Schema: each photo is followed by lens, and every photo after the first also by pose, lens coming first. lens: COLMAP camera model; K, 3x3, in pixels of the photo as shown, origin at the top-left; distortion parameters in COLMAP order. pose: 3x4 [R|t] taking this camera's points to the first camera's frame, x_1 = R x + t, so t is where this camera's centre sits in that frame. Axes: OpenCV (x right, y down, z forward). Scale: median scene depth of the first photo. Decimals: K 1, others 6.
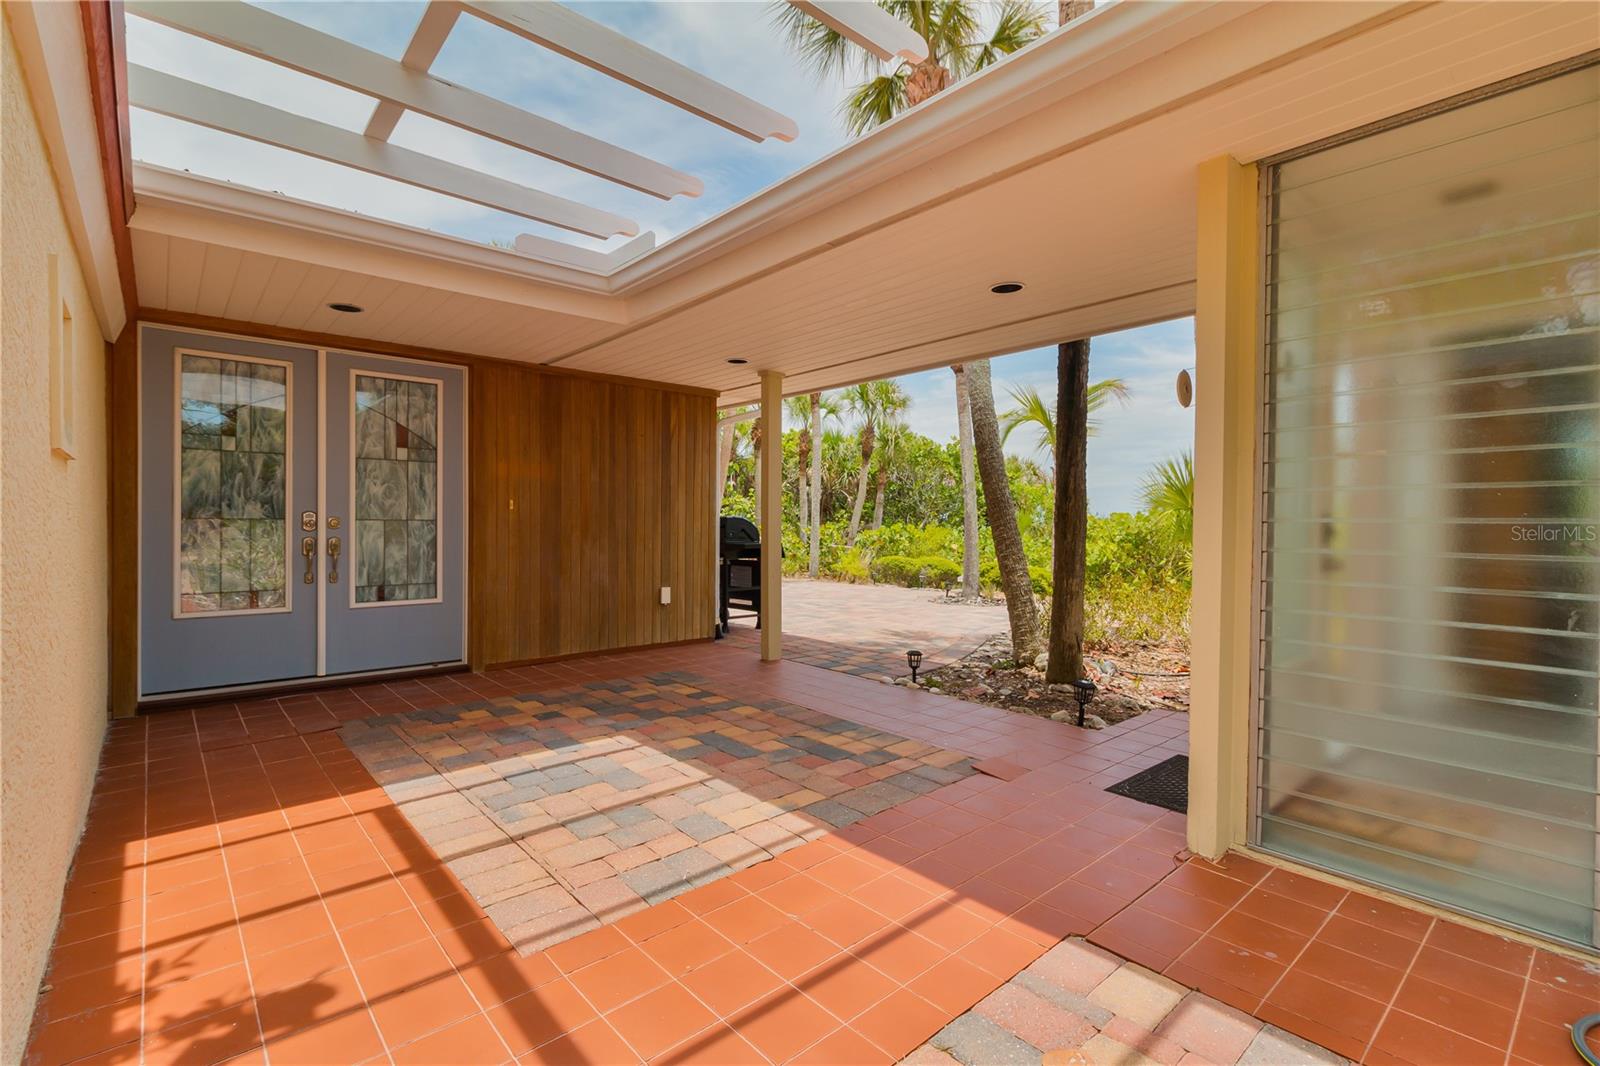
lens RADIAL K [[739.5, 0, 801.7], [0, 739.5, 528.9], [0, 0, 1]] dist [0.001609, 0.000021]
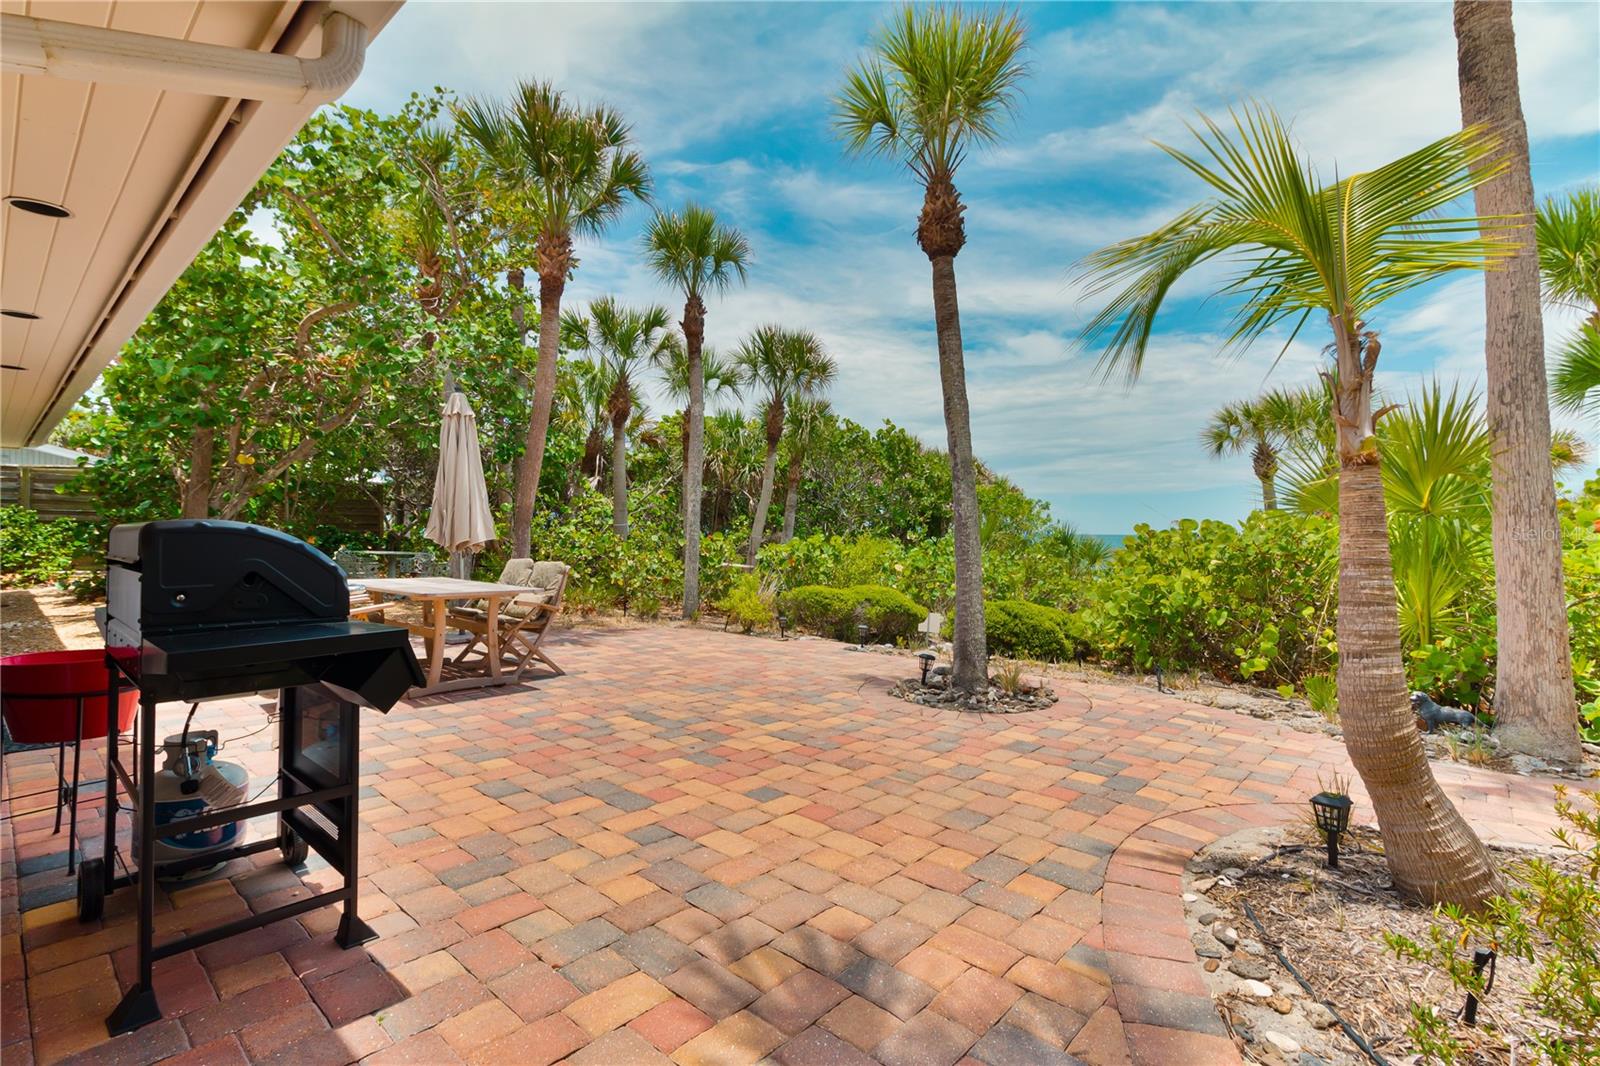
lens RADIAL K [[739.5, 0, 800.7], [0, 739.5, 531.5], [0, 0, 1]] dist [0.001609, 0.000021]
pose [[0.992898, 0.000823, 0.118968, 0.027678], [-0.000183, 0.999985, -0.005385, -0.005245], [-0.118971, 0.005325, 0.992883, 0.267951]]
